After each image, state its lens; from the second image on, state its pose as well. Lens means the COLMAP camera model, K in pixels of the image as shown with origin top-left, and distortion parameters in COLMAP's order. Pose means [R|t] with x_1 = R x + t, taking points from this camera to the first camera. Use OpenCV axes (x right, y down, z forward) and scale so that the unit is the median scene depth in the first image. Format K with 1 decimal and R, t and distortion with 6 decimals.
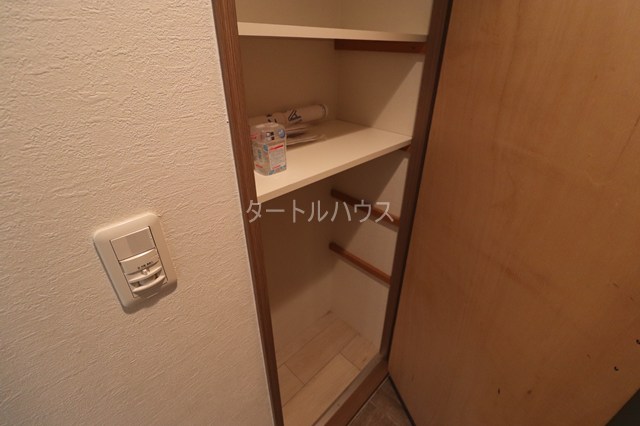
lens RADIAL K [[299.5, 0, 329.6], [0, 299.5, 213.1], [0, 0, 1]] dist [-0.026849, -0.000301]
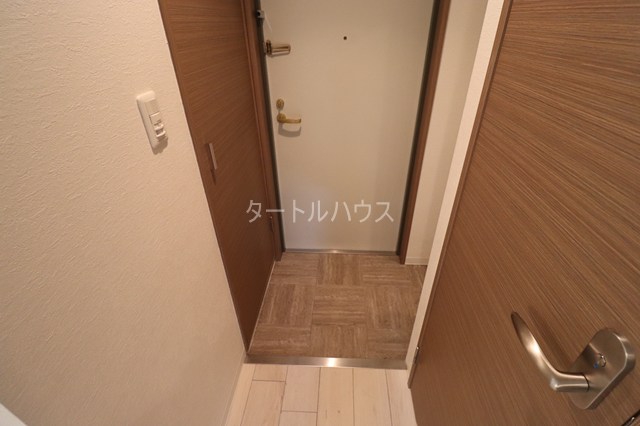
lens RADIAL K [[299.5, 0, 329.6], [0, 299.5, 213.1], [0, 0, 1]] dist [-0.026849, -0.000301]
pose [[0.752830, -0.366532, 0.546719, -1.032745], [0.334334, 0.928418, 0.162054, 0.762441], [-0.566982, 0.060787, 0.821485, -1.084475]]
